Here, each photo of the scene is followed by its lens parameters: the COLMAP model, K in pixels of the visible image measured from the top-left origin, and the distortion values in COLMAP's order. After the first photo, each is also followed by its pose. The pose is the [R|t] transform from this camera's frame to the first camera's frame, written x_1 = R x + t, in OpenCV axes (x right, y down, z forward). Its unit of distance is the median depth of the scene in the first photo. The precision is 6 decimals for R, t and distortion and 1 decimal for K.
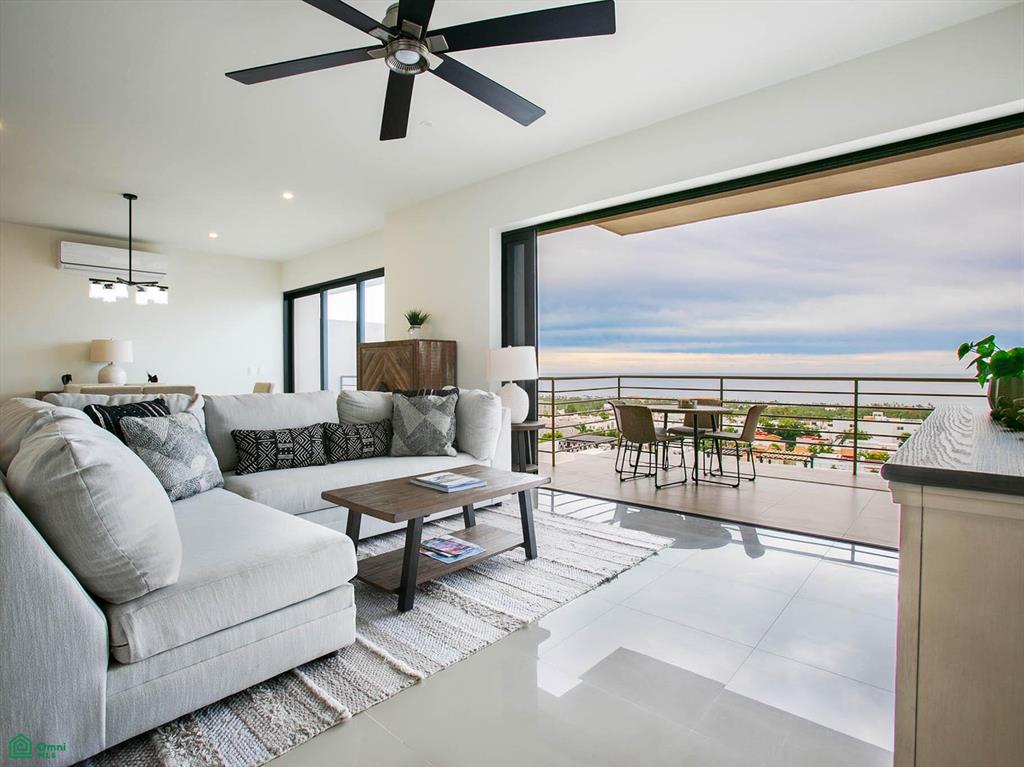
lens RADIAL K [[520.2, 0, 507.1], [0, 520.2, 382.9], [0, 0, 1]] dist [-0.020929, 0.005610]
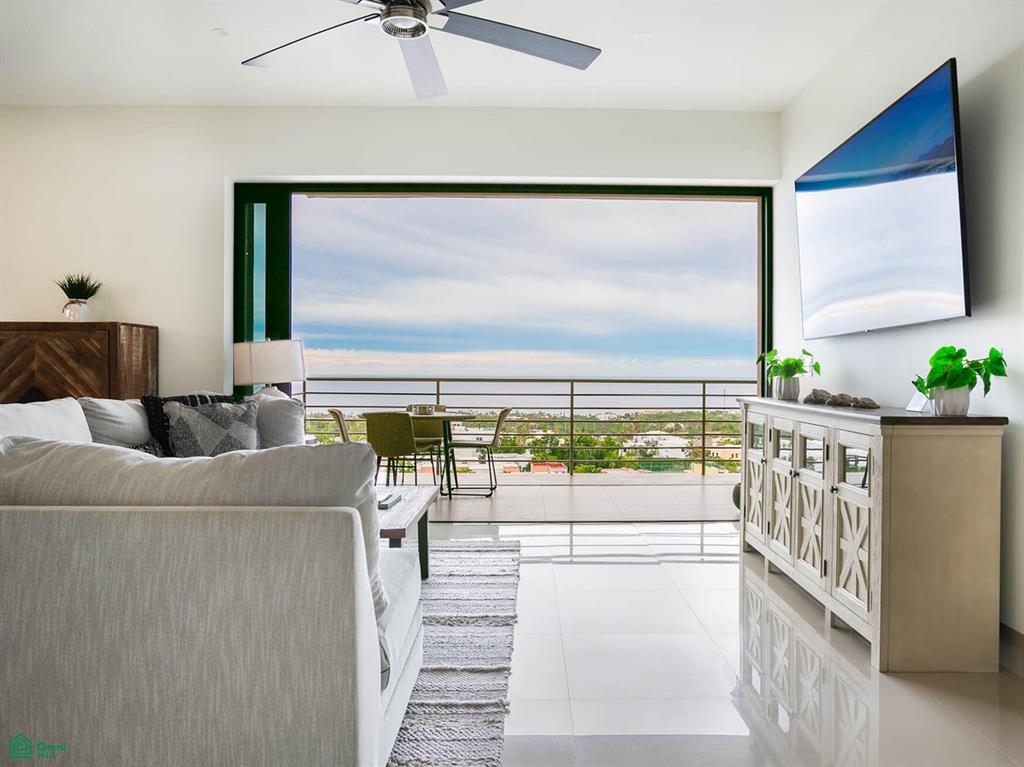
lens RADIAL K [[690.5, 0, 554.1], [0, 690.5, 373.6], [0, 0, 1]] dist [-0.006446, 0.001797]
pose [[0.745654, 0.004977, 0.666314, -0.342662], [0.010306, 0.999766, -0.019001, 0.004669], [-0.666253, 0.021035, 0.745429, -0.030551]]
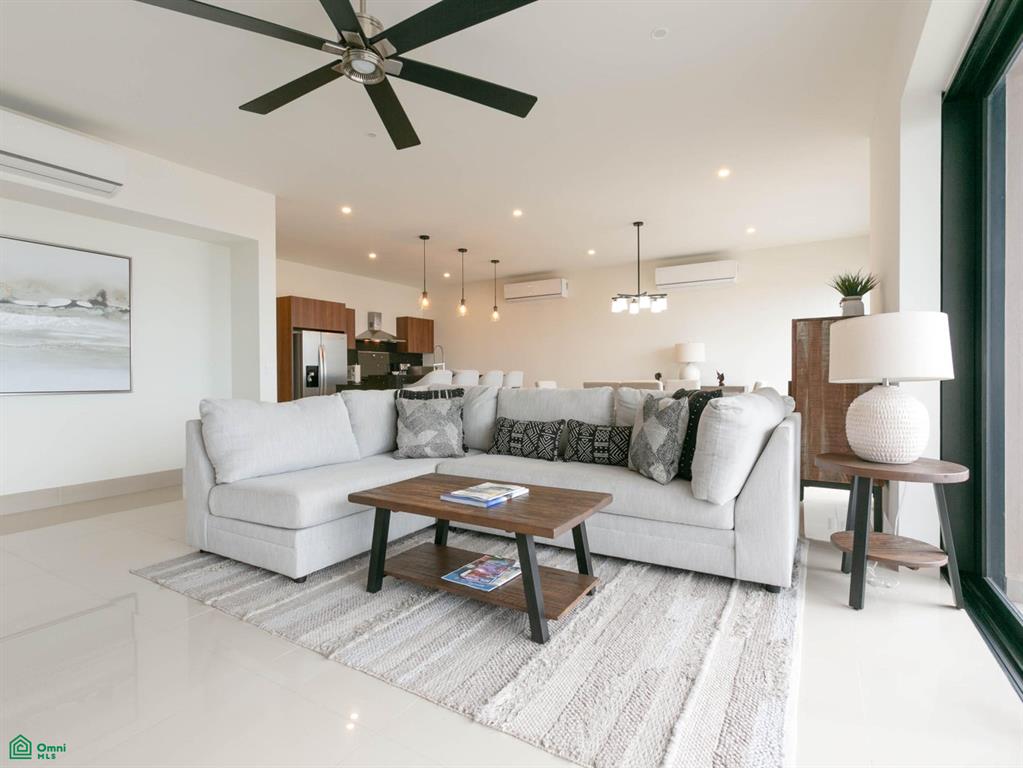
lens RADIAL K [[519.7, 0, 511.0], [0, 519.7, 384.9], [0, 0, 1]] dist [-0.020929, 0.005610]
pose [[0.201856, 0.016775, -0.979272, 0.424588], [-0.014766, 0.999792, 0.014083, -0.000241], [0.979304, 0.011617, 0.202062, 0.506287]]
